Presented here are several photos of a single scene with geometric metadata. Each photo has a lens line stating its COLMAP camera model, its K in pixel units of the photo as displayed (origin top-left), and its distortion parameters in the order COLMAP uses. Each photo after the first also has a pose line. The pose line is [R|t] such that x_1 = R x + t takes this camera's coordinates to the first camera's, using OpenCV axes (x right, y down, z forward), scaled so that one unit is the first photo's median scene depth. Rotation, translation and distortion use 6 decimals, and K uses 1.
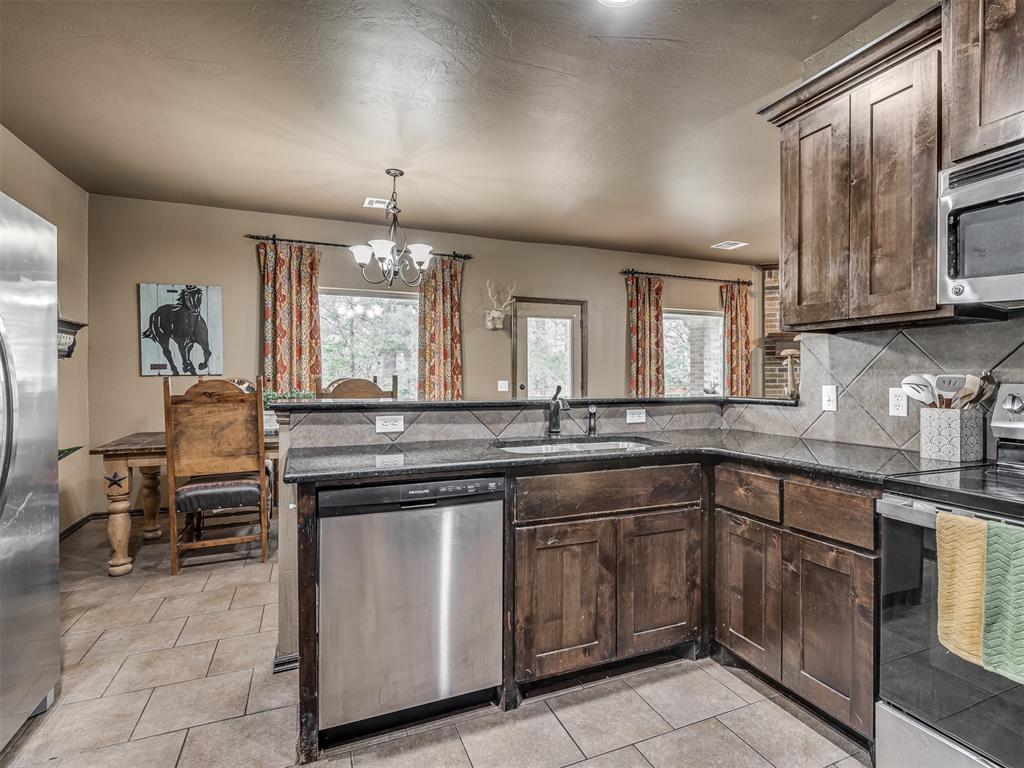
lens RADIAL K [[533.4, 0, 522.8], [0, 533.4, 381.5], [0, 0, 1]] dist [0.015337, -0.016243]
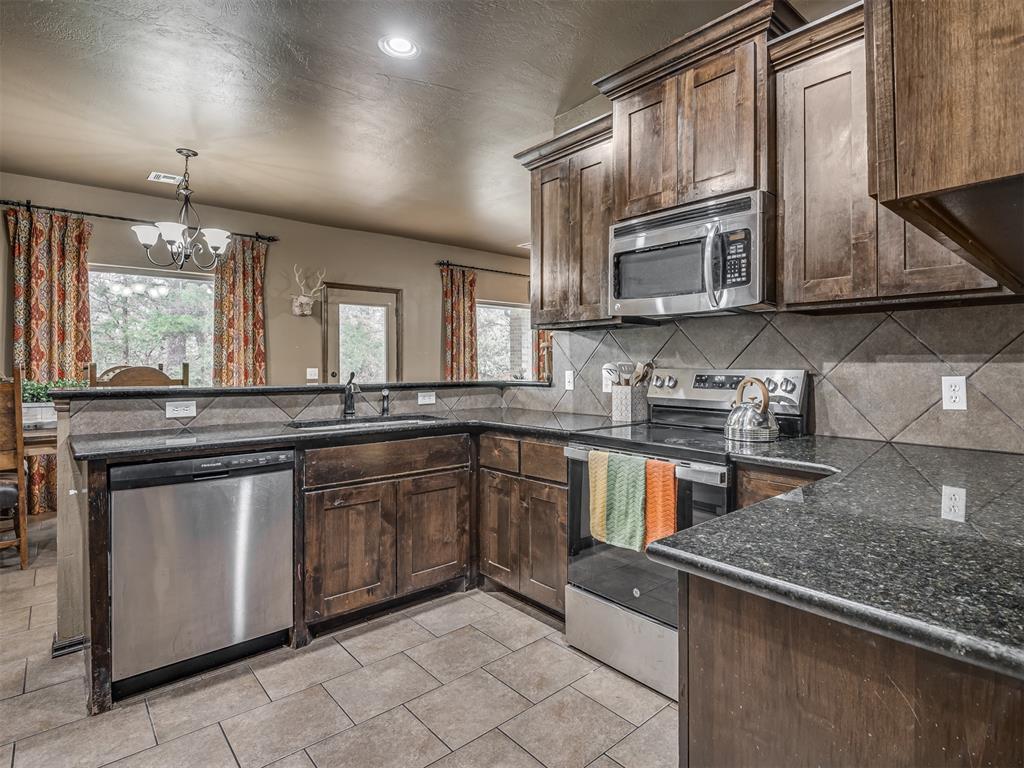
lens RADIAL K [[568.8, 0, 552.5], [0, 568.8, 362.7], [0, 0, 1]] dist [-0.003995, -0.014366]
pose [[0.941964, -0.000814, 0.335713, 0.055464], [0.004489, 0.999938, -0.010172, 0.001798], [-0.335684, 0.011089, 0.941909, -0.251372]]
